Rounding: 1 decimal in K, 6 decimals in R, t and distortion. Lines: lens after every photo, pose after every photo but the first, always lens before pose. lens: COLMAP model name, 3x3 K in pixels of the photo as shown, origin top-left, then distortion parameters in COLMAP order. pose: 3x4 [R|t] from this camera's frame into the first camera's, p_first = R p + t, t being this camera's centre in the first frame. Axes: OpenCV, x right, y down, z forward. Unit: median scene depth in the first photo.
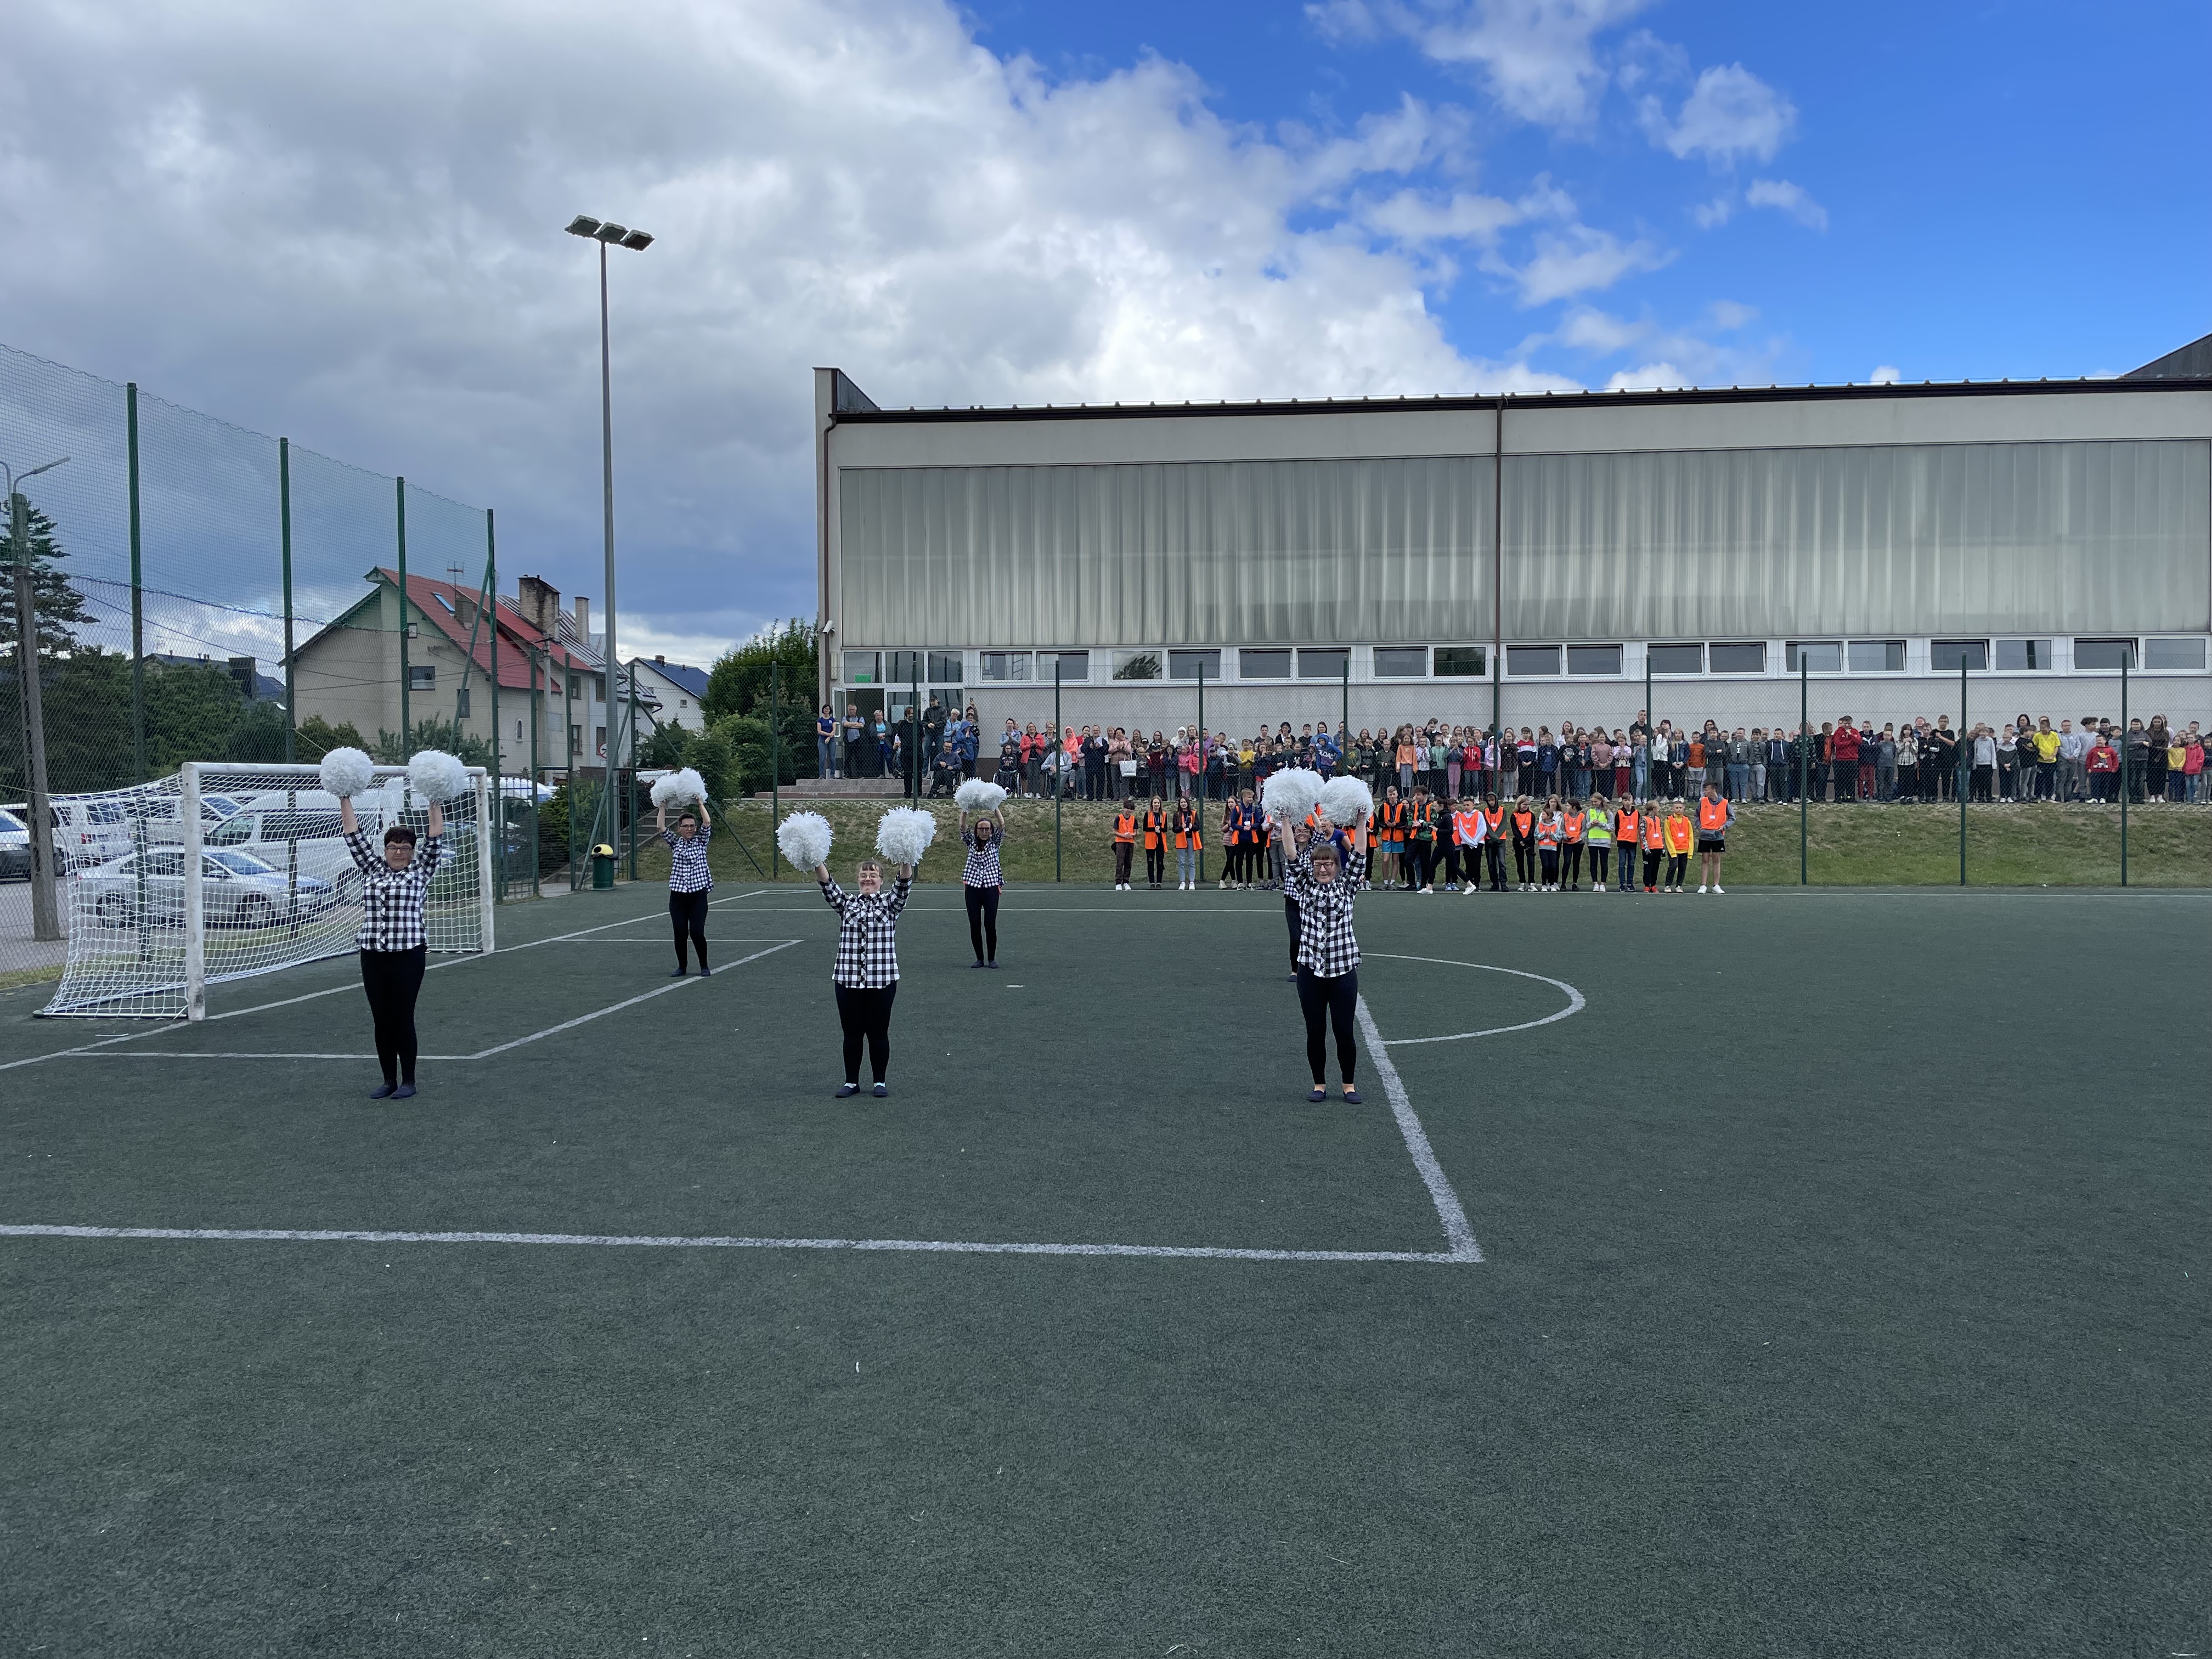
lens RADIAL K [[1641.6, 0, 1106.0], [0, 1641.6, 829.5], [0, 0, 1]] dist [-0.002647, -0.001977]
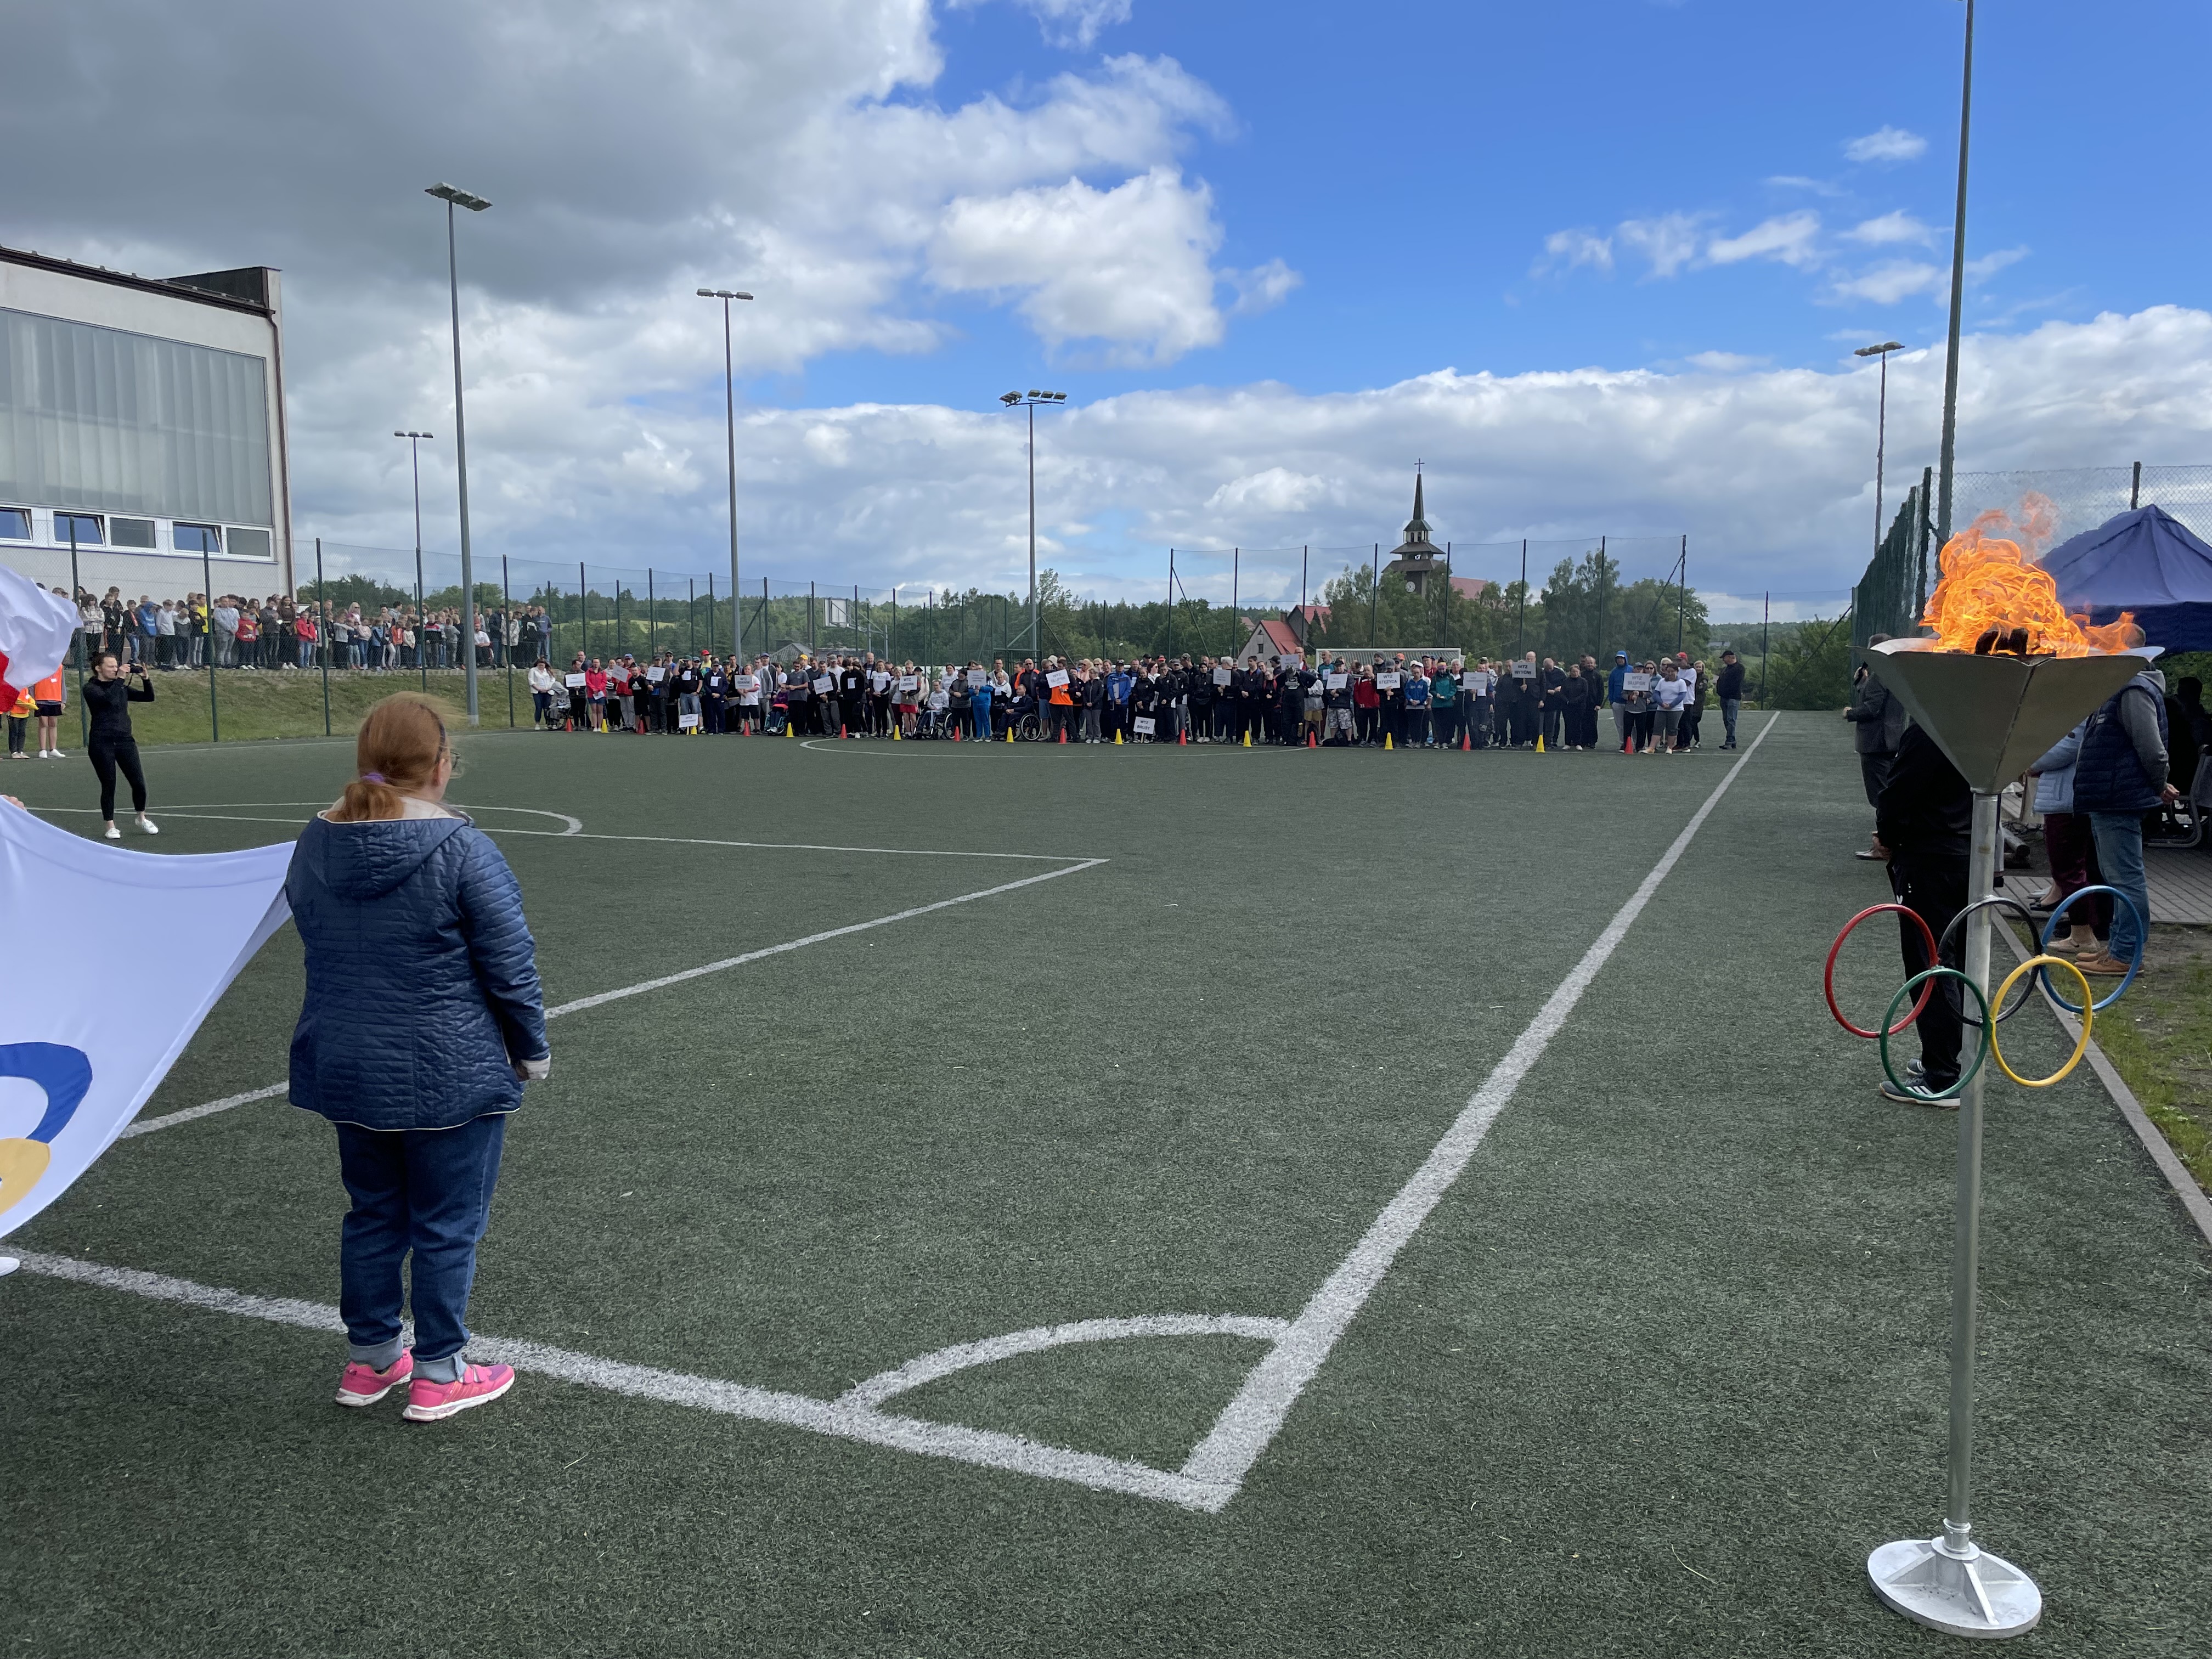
lens RADIAL K [[1641.6, 0, 1106.0], [0, 1641.6, 829.5], [0, 0, 1]] dist [-0.002647, -0.001977]
pose [[0.325194, -0.091015, 0.941257, -0.371615], [0.014391, 0.995719, 0.091310, -0.000270], [-0.945538, -0.016148, 0.325112, 0.039959]]
